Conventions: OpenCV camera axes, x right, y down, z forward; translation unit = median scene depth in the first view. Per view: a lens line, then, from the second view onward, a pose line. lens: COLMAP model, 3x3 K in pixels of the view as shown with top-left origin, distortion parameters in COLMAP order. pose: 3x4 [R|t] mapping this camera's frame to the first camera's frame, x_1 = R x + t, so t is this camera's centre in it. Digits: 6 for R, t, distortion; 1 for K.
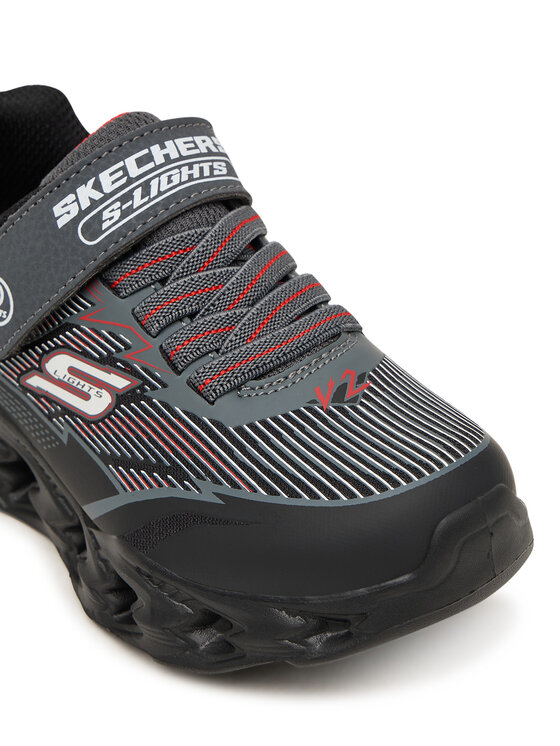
lens RADIAL K [[2135.5, 0, 280.0], [0, 2135.5, 373.0], [0, 0, 1]] dist [-0.008828, 0.049817]
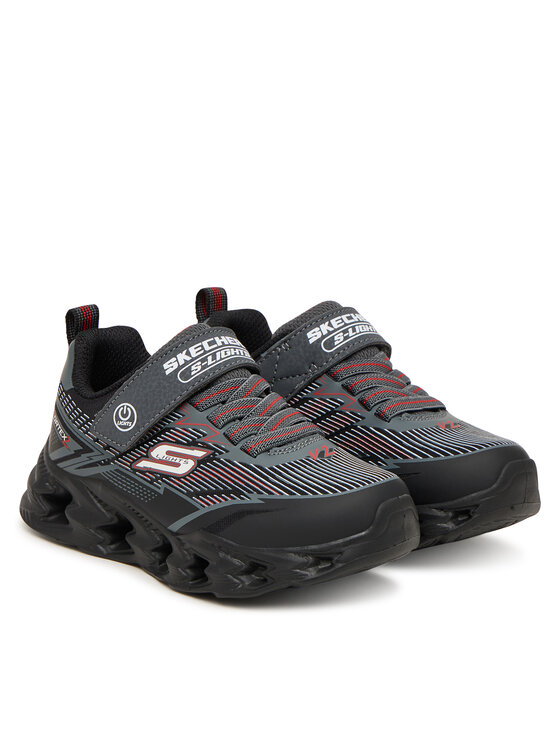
lens RADIAL K [[2685.5, 0, 280.0], [0, 2685.5, 373.0], [0, 0, 1]] dist [-0.108563, -0.449708]
pose [[0.985592, 0.053115, 0.160586, -0.385863], [-0.003664, 0.955897, -0.293680, 0.625218], [-0.169103, 0.288860, 0.942319, -1.243605]]
